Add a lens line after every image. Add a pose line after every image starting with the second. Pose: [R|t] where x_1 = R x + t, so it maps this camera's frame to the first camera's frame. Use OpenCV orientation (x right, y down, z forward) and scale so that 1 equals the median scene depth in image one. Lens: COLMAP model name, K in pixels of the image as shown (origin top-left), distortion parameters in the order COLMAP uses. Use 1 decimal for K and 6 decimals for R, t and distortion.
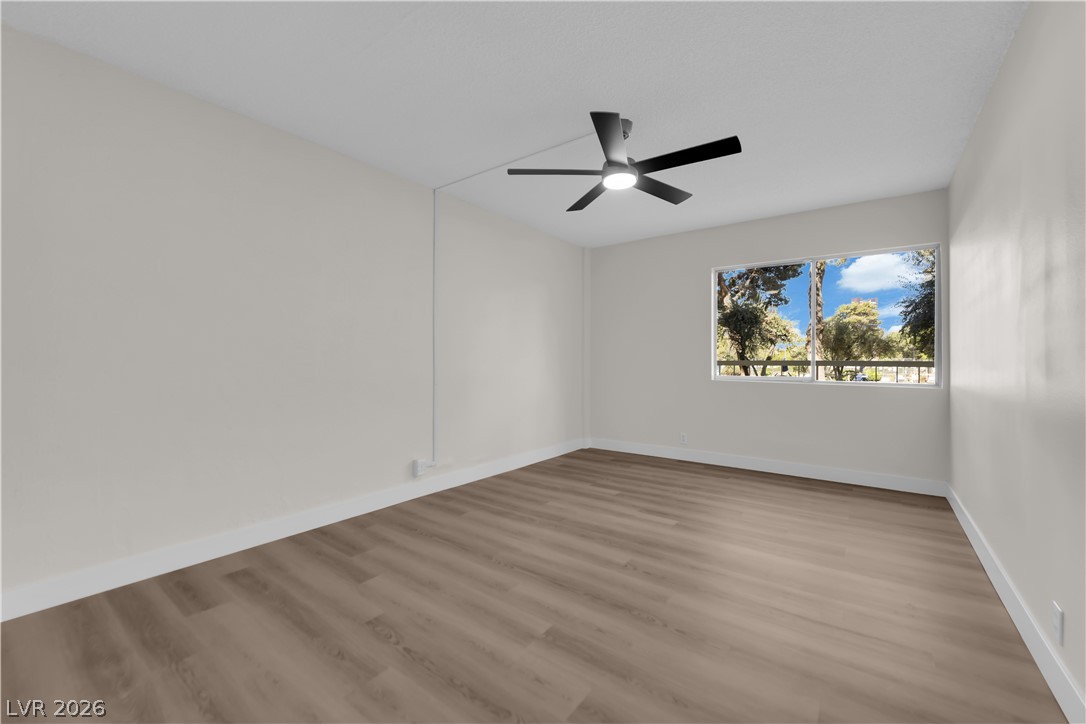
lens RADIAL K [[437.0, 0, 543.0], [0, 437.0, 362.0], [0, 0, 1]] dist [-0.014822, -0.000737]
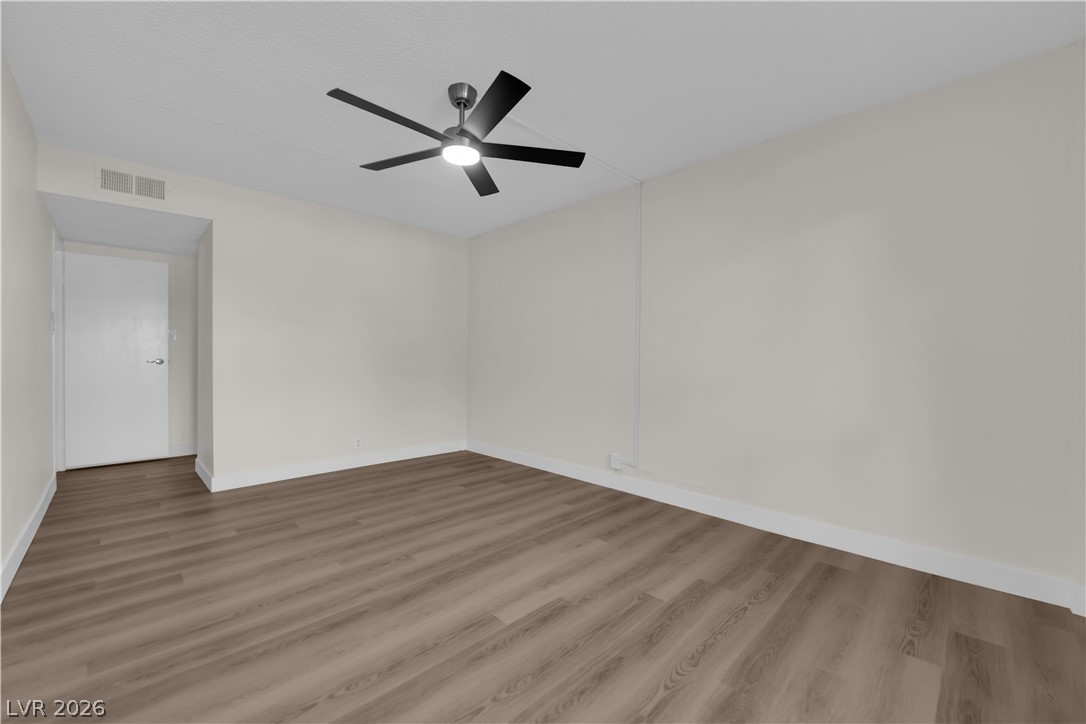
lens RADIAL K [[437.0, 0, 543.0], [0, 437.0, 362.0], [0, 0, 1]] dist [-0.014822, -0.000737]
pose [[-0.142106, 0.018071, -0.989686, 1.008612], [-0.008272, 0.999777, 0.019443, -0.019083], [0.989817, 0.010950, -0.141925, 1.261313]]
